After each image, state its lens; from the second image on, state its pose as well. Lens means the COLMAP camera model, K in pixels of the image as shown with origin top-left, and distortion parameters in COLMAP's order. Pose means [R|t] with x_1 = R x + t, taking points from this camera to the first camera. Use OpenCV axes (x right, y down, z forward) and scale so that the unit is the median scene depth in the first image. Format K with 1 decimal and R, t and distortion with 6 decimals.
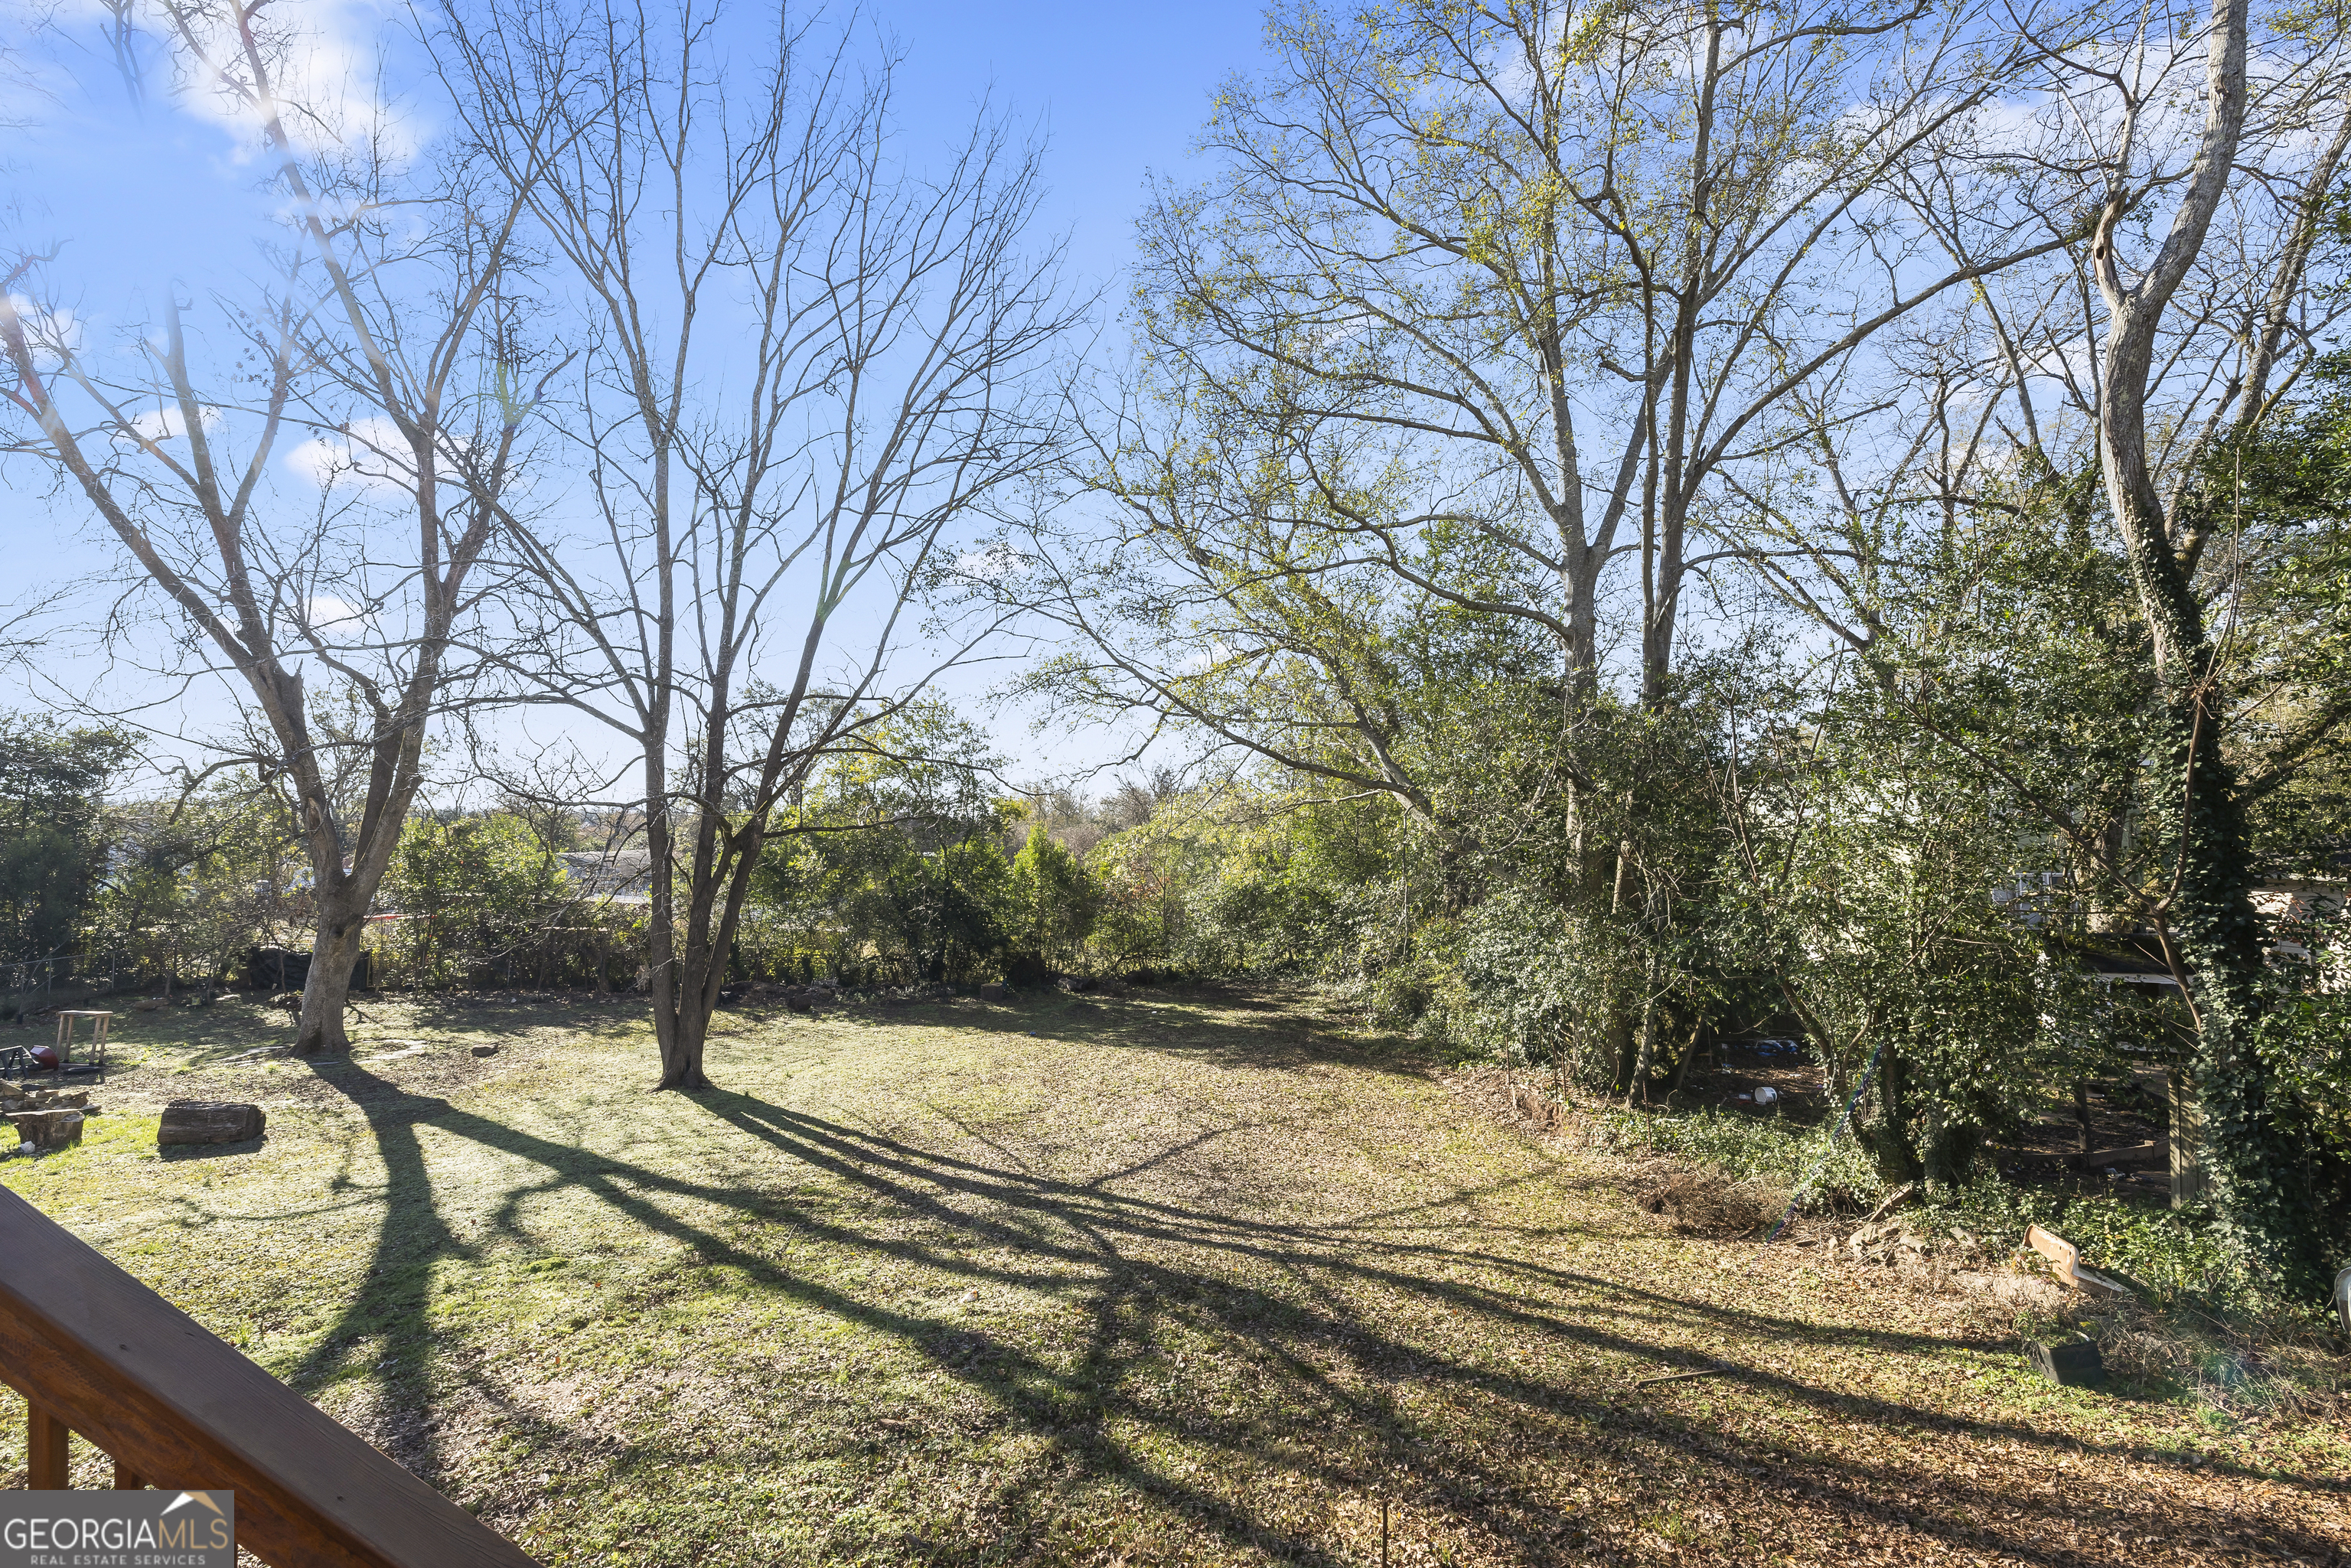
lens RADIAL K [[1019.7, 0, 1186.2], [0, 1019.7, 771.1], [0, 0, 1]] dist [-0.038319, 0.011853]
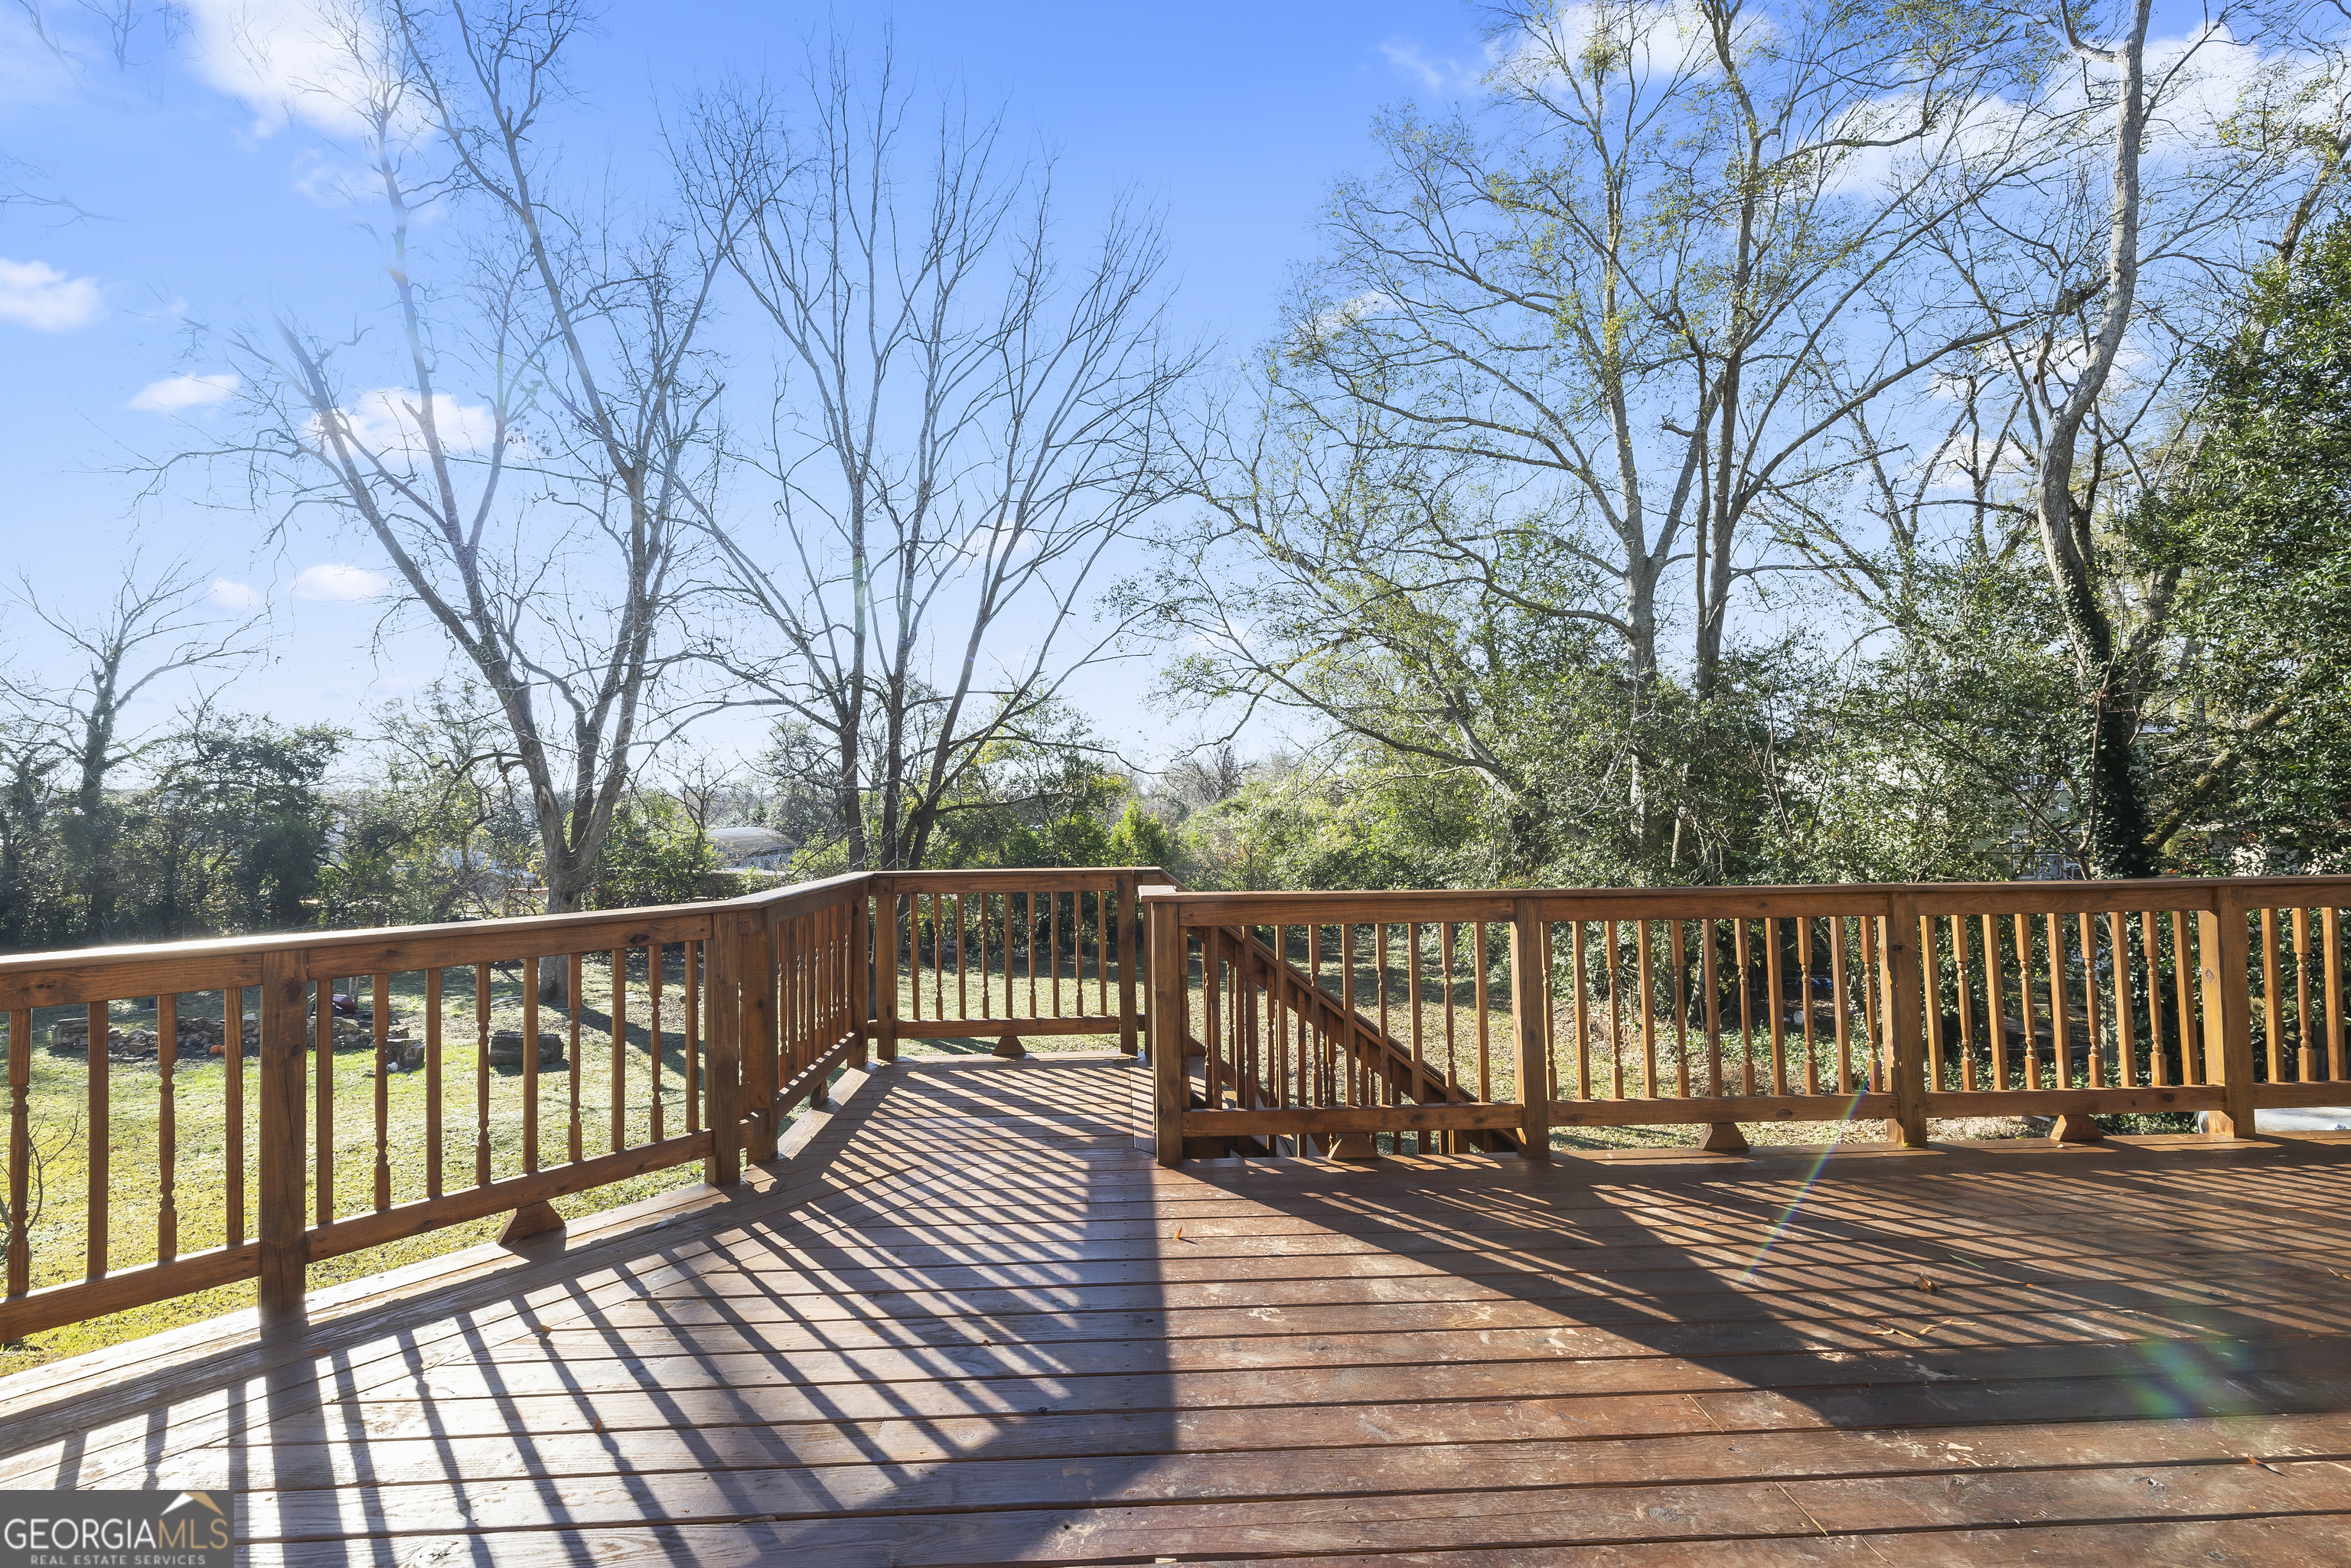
lens RADIAL K [[1034.7, 0, 1168.2], [0, 1034.7, 765.8], [0, 0, 1]] dist [-0.044851, 0.015295]
pose [[0.998819, -0.015322, -0.046115, -0.106309], [0.016341, 0.999629, 0.021796, -0.014134], [0.045764, -0.022524, 0.998698, -0.213453]]
